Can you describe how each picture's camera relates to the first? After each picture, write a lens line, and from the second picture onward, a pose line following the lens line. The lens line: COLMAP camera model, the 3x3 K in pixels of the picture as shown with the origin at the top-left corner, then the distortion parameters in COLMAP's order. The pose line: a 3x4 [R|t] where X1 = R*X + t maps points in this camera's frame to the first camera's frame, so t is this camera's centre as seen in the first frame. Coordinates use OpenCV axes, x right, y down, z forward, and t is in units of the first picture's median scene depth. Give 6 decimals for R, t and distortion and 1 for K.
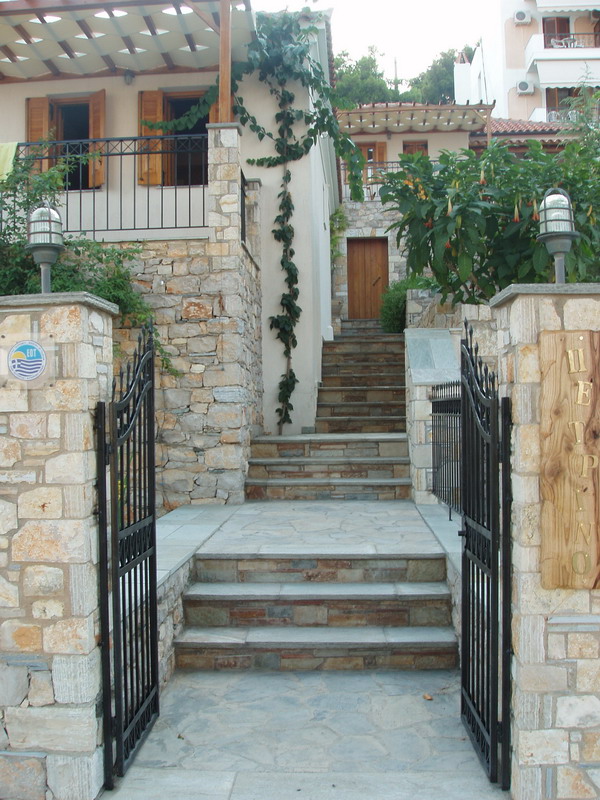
lens RADIAL K [[883.5, 0, 278.2], [0, 883.5, 401.6], [0, 0, 1]] dist [-0.141333, 0.056545]
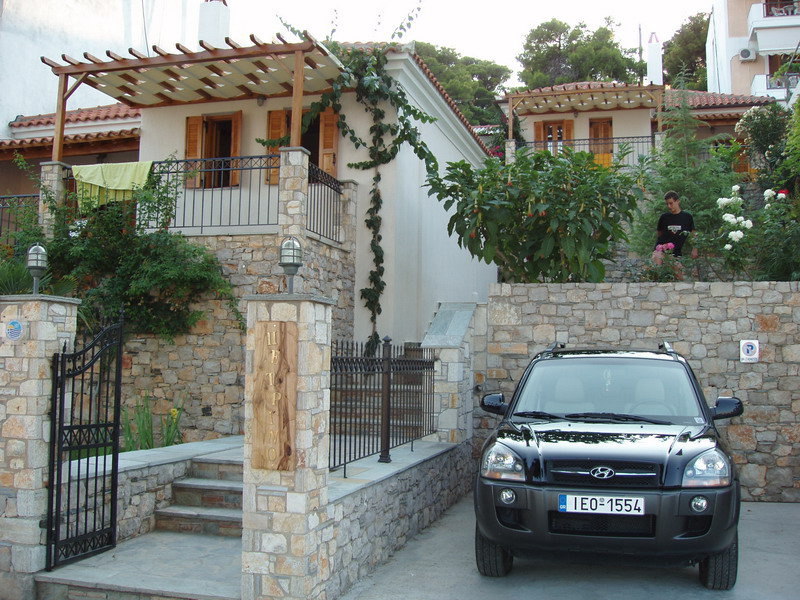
lens RADIAL K [[883.5, 0, 395.3], [0, 883.5, 277.0], [0, 0, 1]] dist [-0.141333, 0.056545]
pose [[0.981216, 0.010645, -0.192618, 0.306795], [-0.027640, 0.995932, -0.085760, -0.008300], [0.190922, 0.089473, 0.977519, -0.234333]]
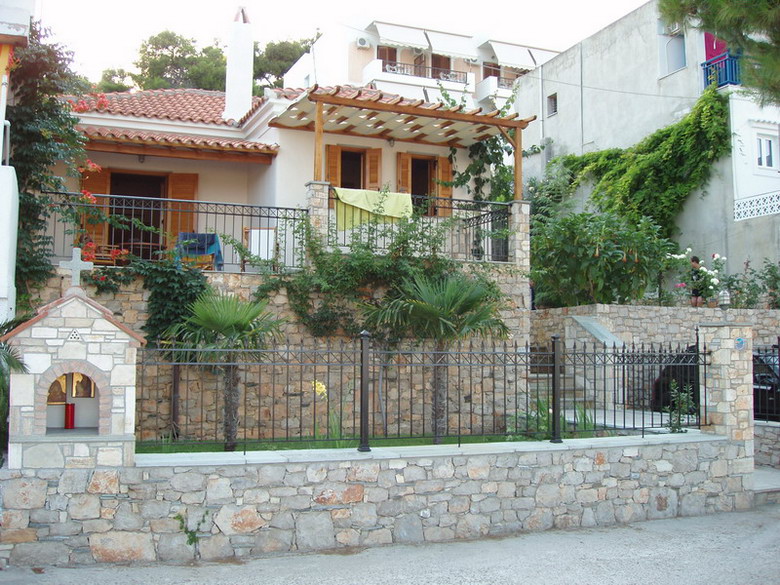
lens RADIAL K [[861.4, 0, 385.4], [0, 861.4, 270.1], [0, 0, 1]] dist [-0.141333, 0.056545]
pose [[0.885306, 0.064165, 0.460561, -0.972407], [-0.021140, 0.994964, -0.097982, 0.004215], [-0.464529, 0.077008, 0.882203, -0.369614]]
